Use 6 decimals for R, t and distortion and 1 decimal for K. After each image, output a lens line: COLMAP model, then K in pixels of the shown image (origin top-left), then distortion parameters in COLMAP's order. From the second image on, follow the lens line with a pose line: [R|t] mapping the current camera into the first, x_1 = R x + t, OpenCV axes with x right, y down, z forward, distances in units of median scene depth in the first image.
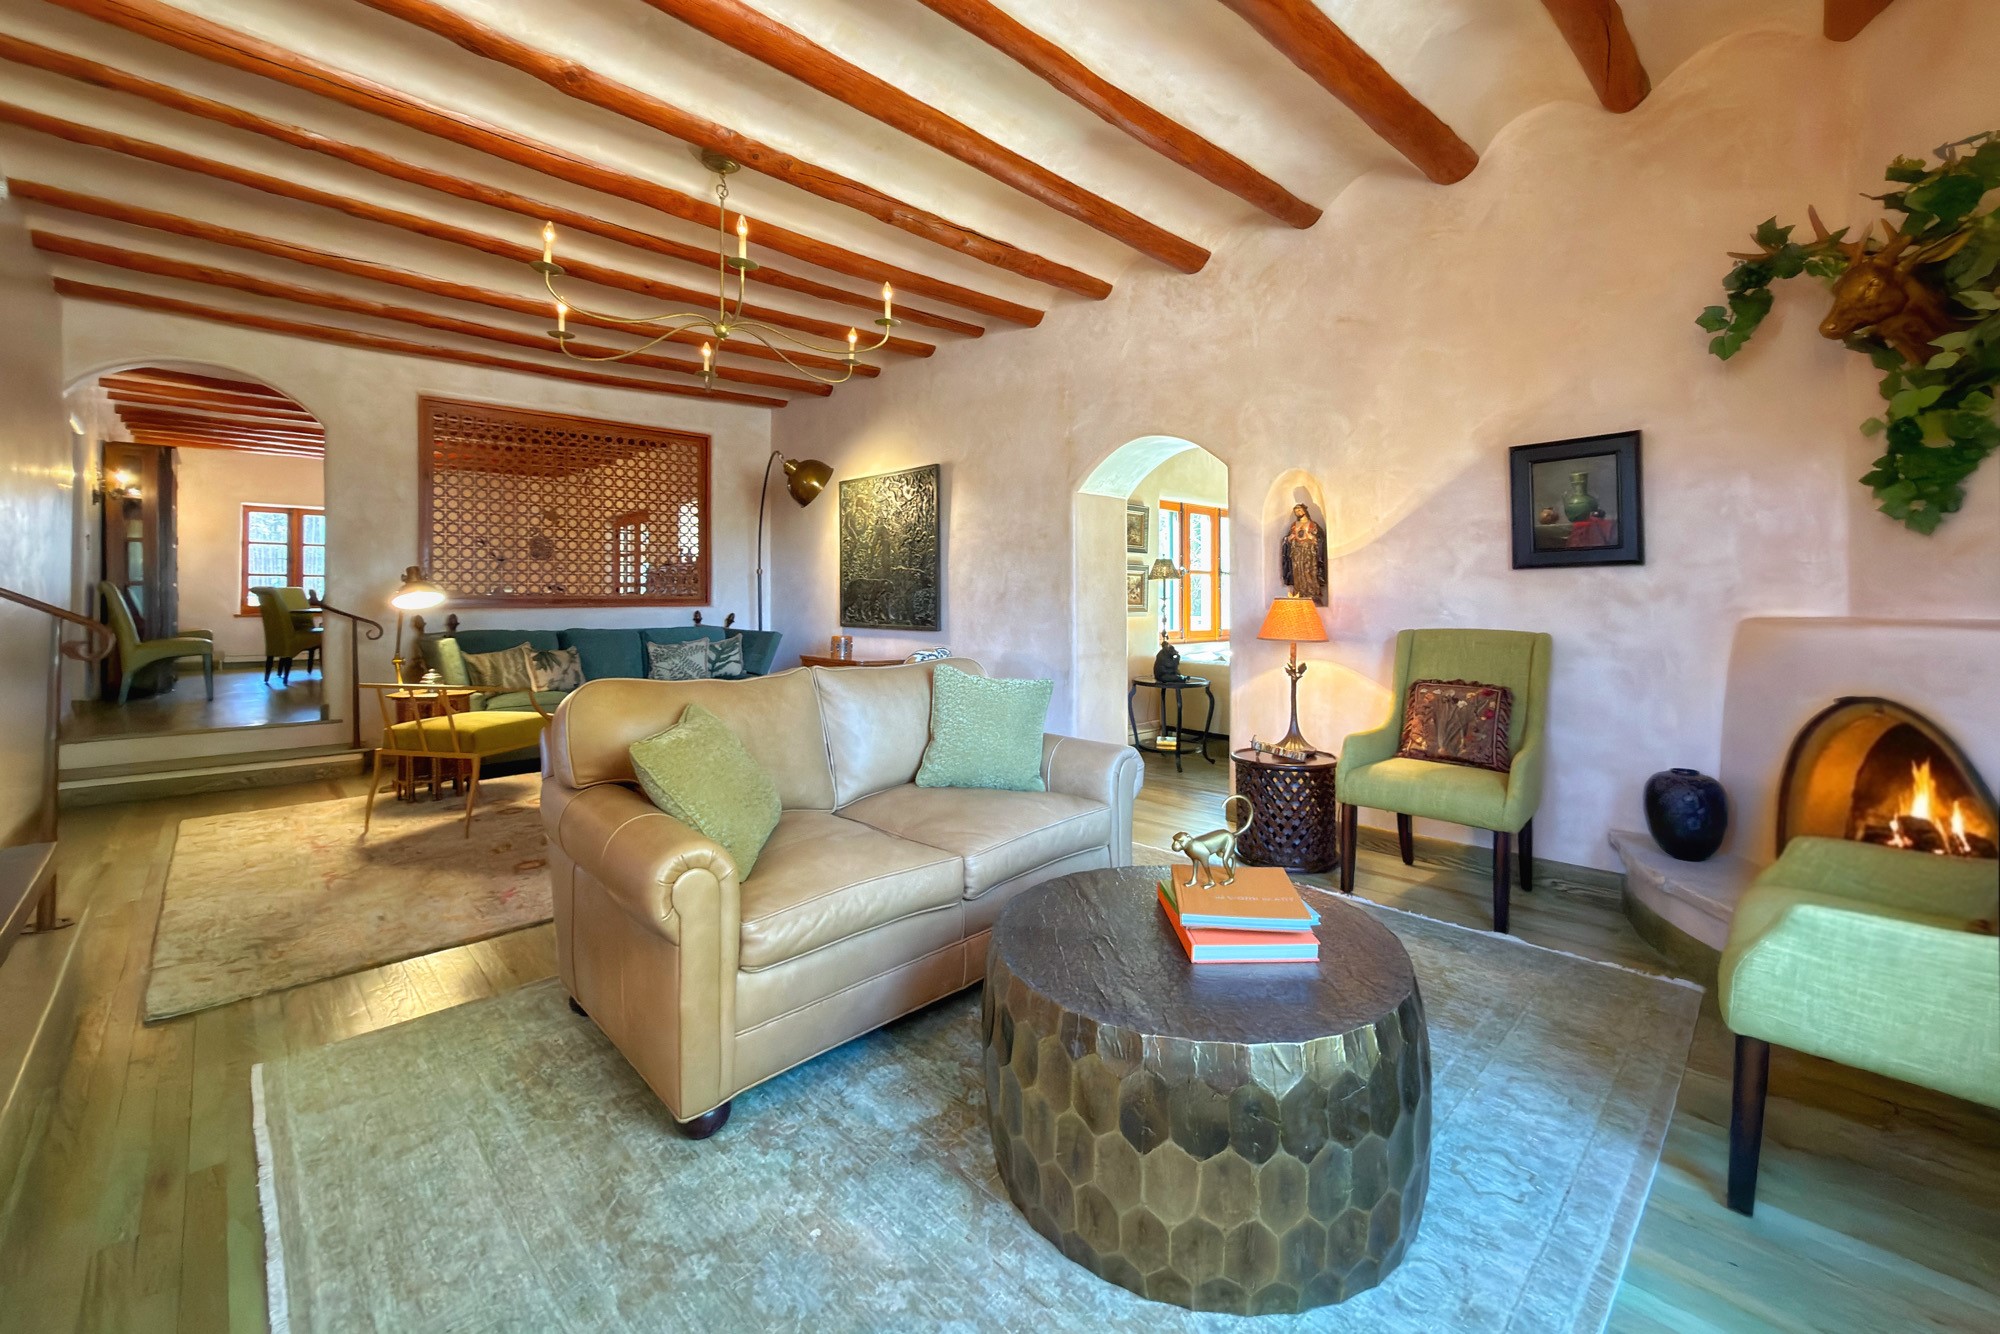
lens RADIAL K [[847.9, 0, 1000.0], [0, 847.9, 667.0], [0, 0, 1]] dist [-0.000363, -0.000090]
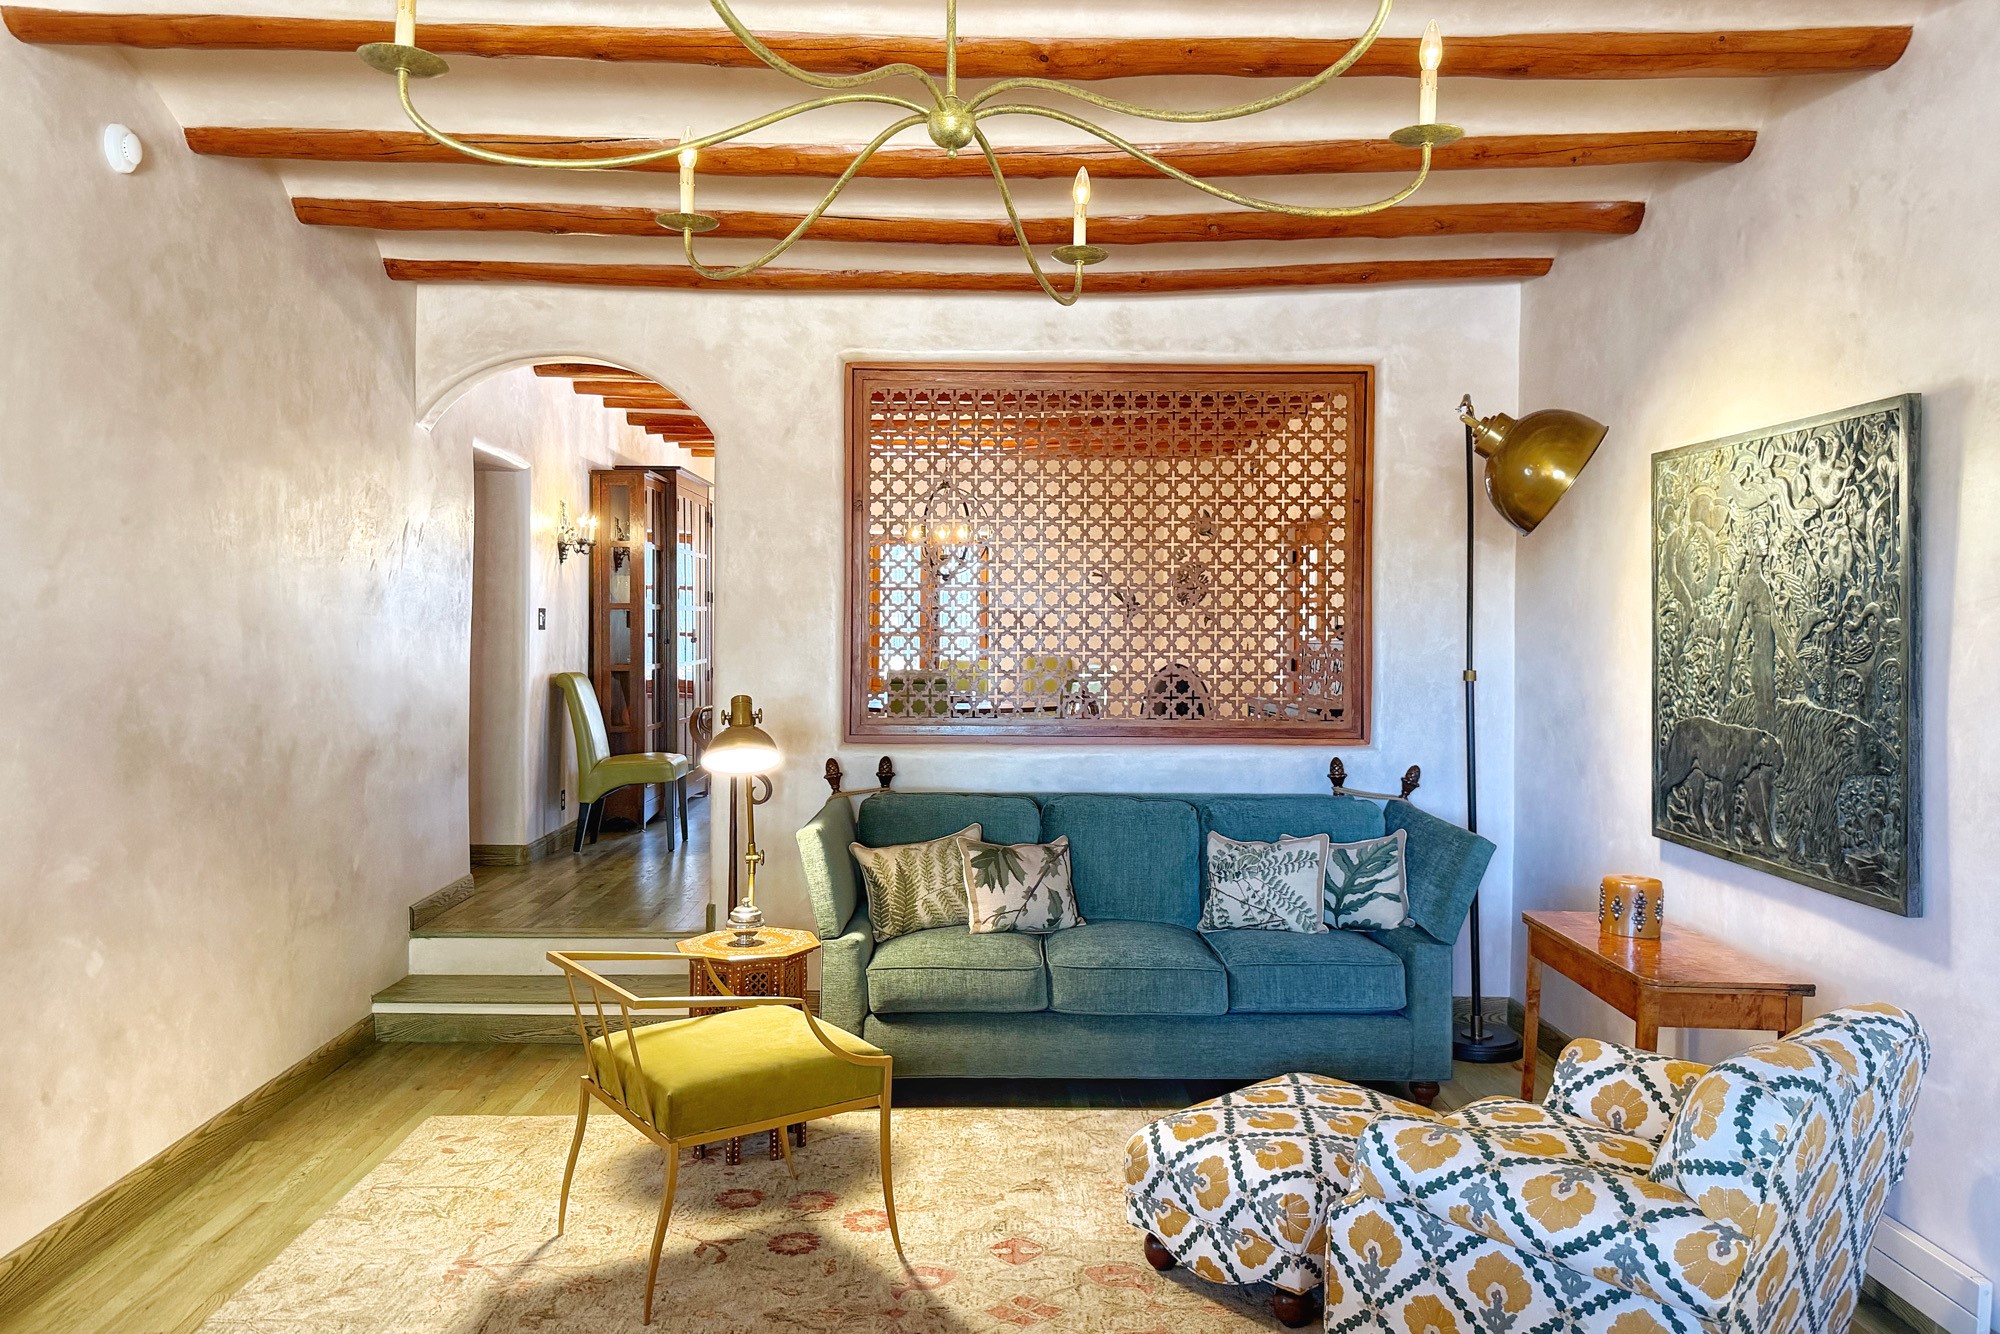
lens RADIAL K [[1511.7, 0, 1000.0], [0, 1511.7, 667.0], [0, 0, 1]] dist [0.086423, -0.159721]
pose [[0.750174, 0.017594, -0.661006, 0.042908], [-0.049546, 0.998331, -0.029657, -0.094475], [0.659381, 0.054998, 0.749794, 0.324237]]
